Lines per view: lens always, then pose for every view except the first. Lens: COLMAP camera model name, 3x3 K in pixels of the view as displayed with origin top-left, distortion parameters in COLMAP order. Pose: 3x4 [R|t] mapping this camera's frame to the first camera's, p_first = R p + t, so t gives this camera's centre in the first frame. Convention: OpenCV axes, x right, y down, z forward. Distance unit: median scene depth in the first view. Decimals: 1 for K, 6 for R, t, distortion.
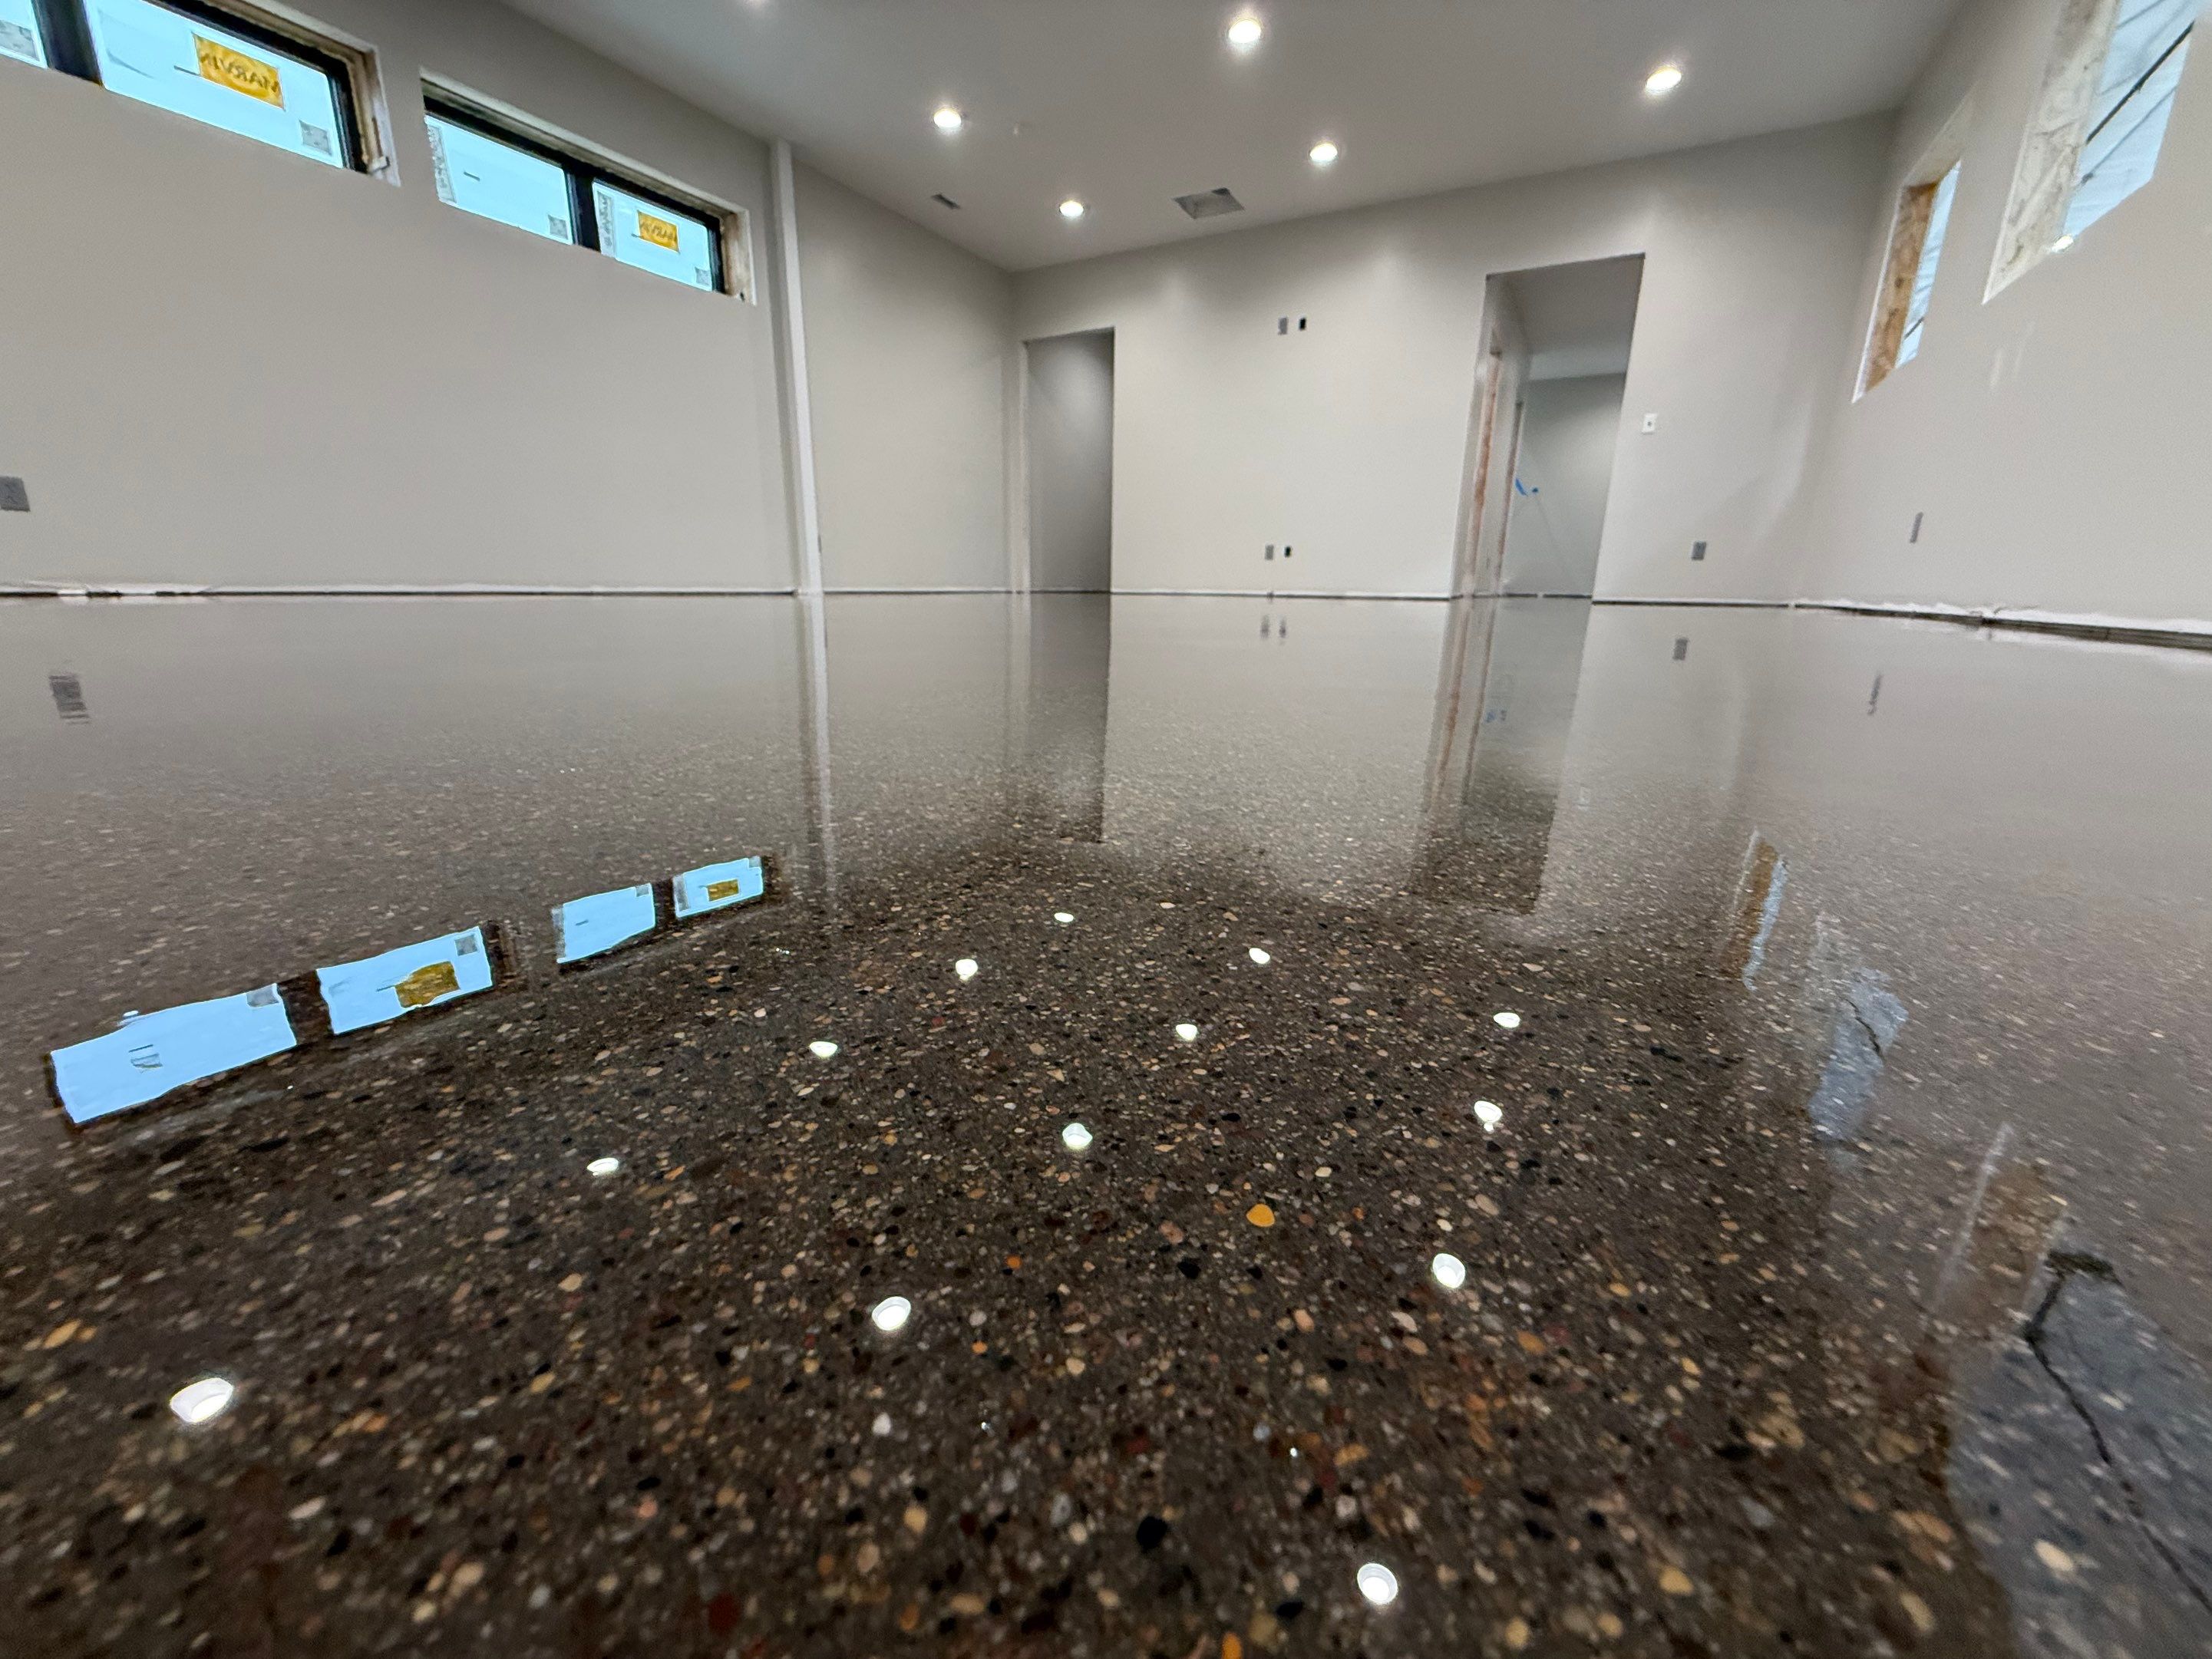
lens RADIAL K [[882.4, 0, 1100.6], [0, 882.4, 831.4], [0, 0, 1]] dist [-0.001345, 0.000031]
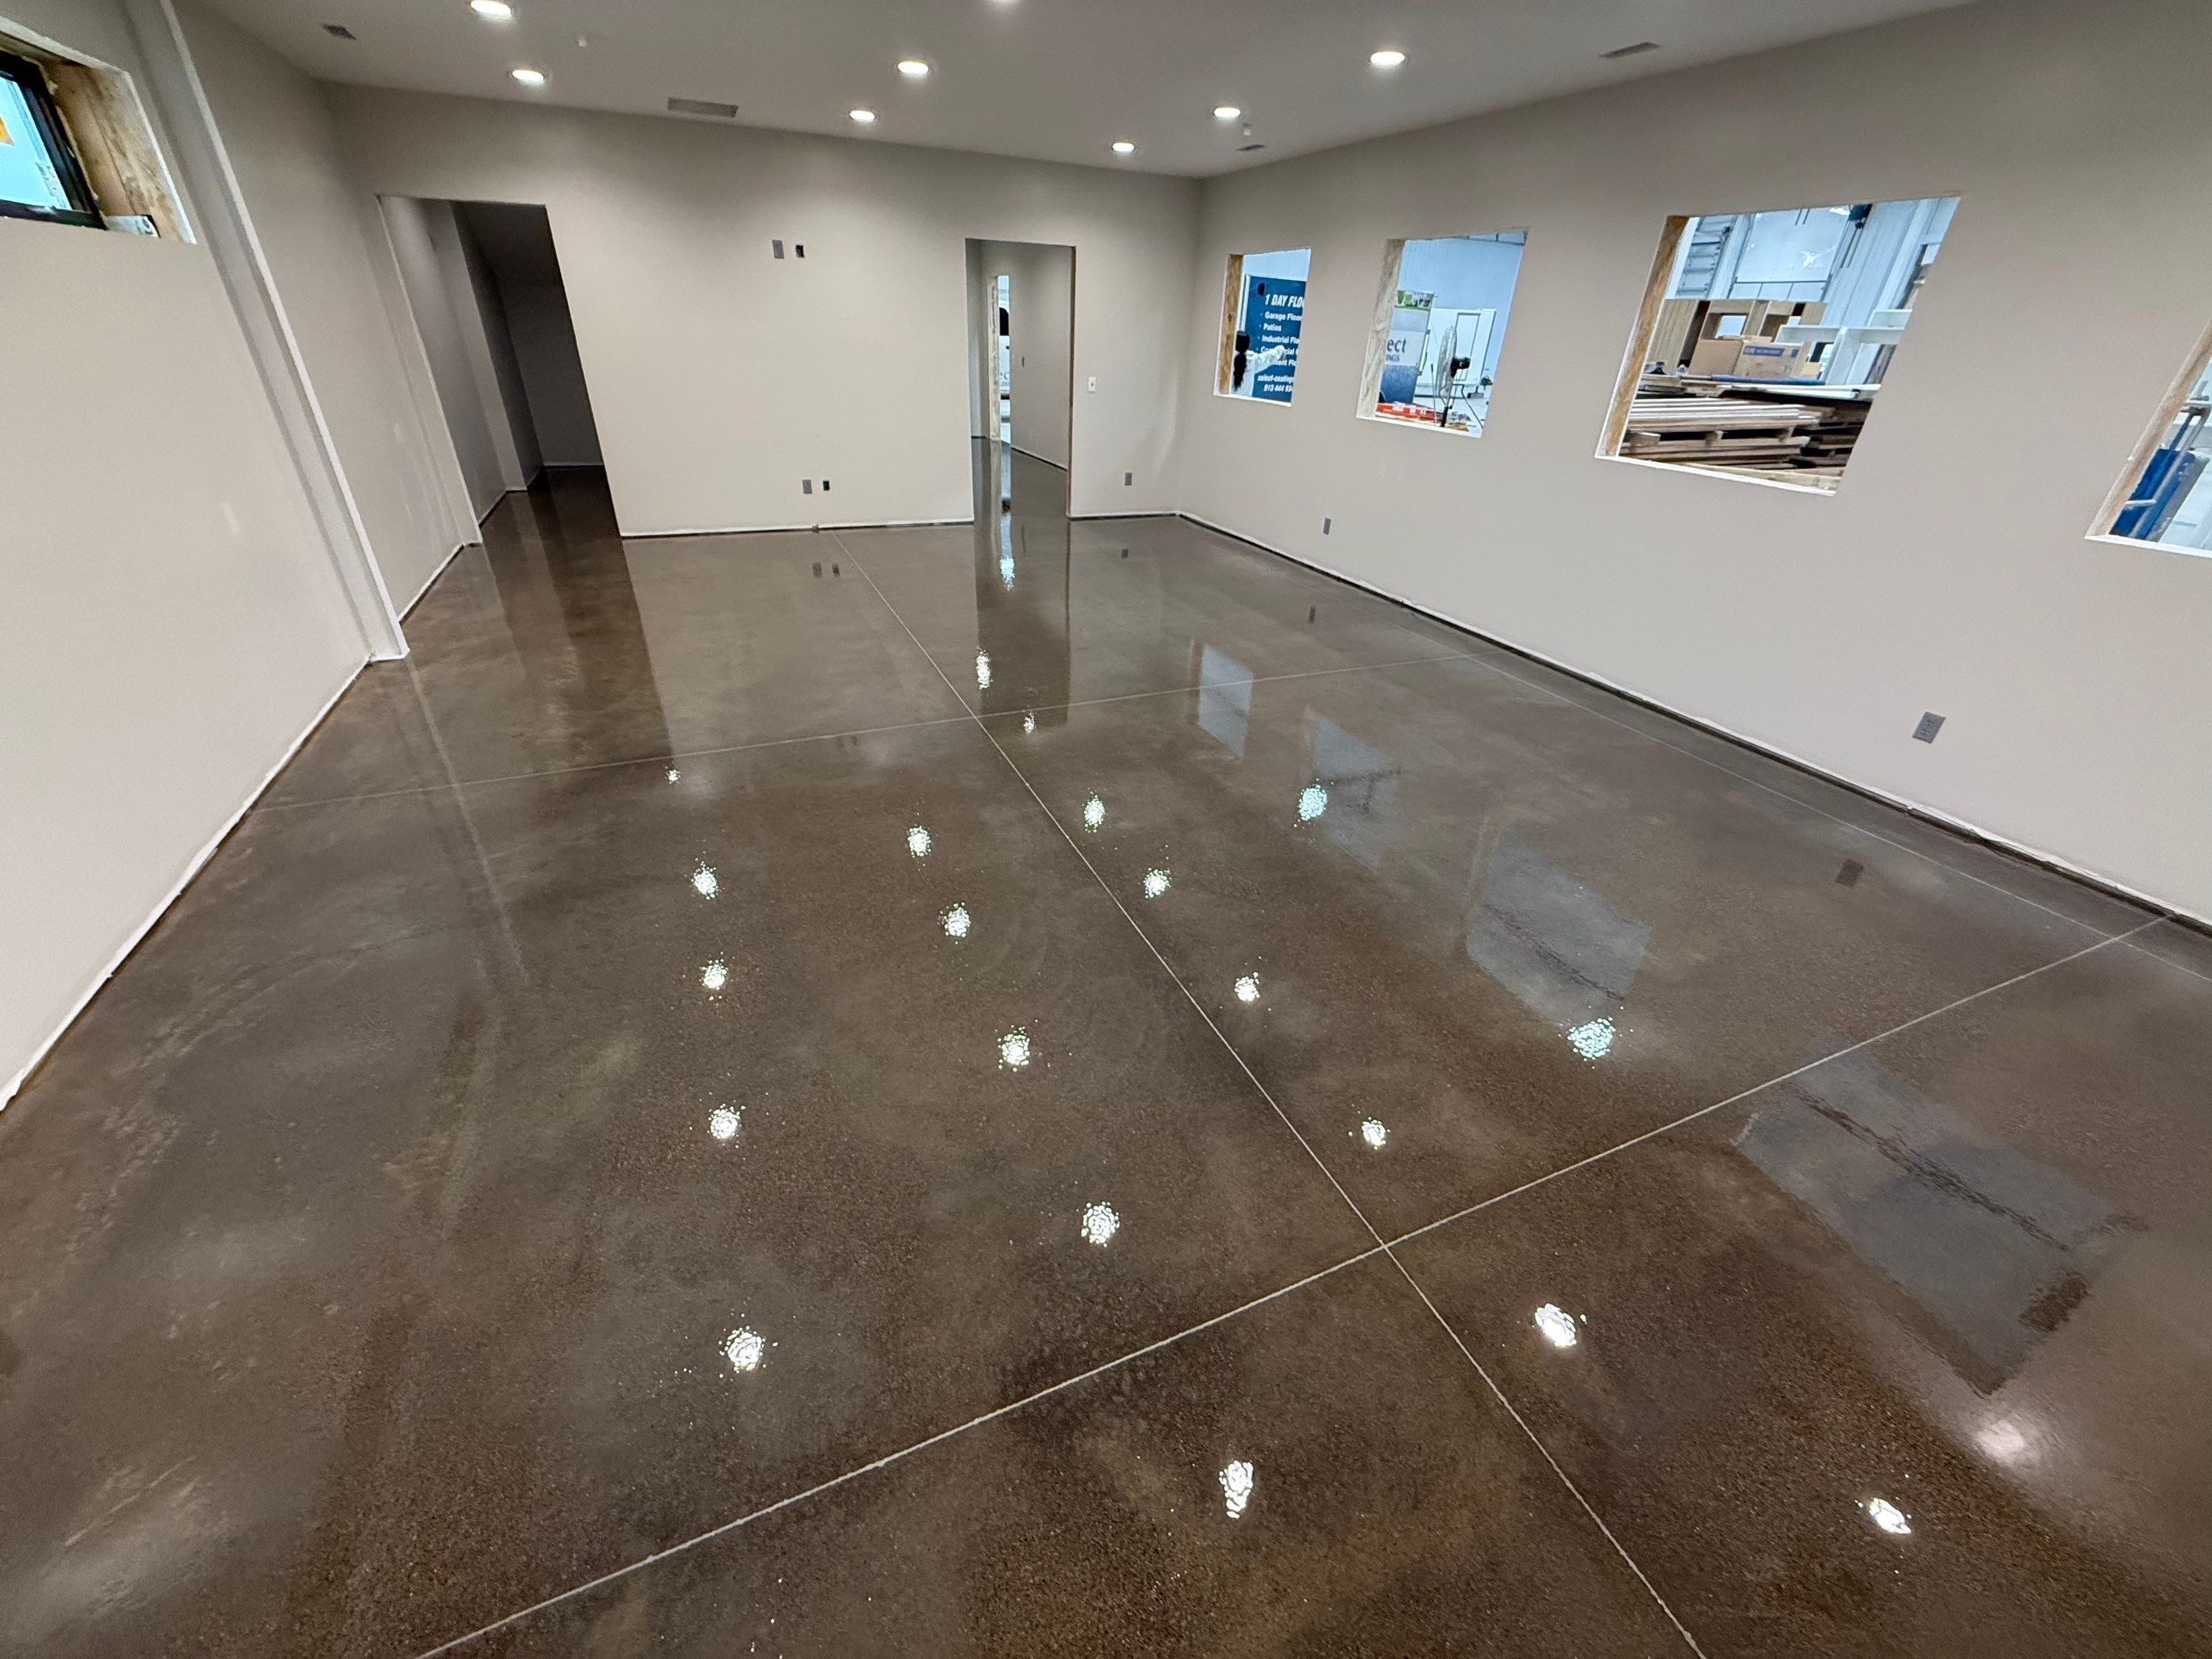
lens RADIAL K [[878.2, 0, 1099.8], [0, 878.2, 832.4], [0, 0, 1]] dist [-0.001045, -0.000109]
pose [[0.612373, -0.386585, 0.689602, -0.844800], [0.184988, 0.918138, 0.350430, -0.448296], [-0.768621, -0.087026, 0.633757, 0.112703]]
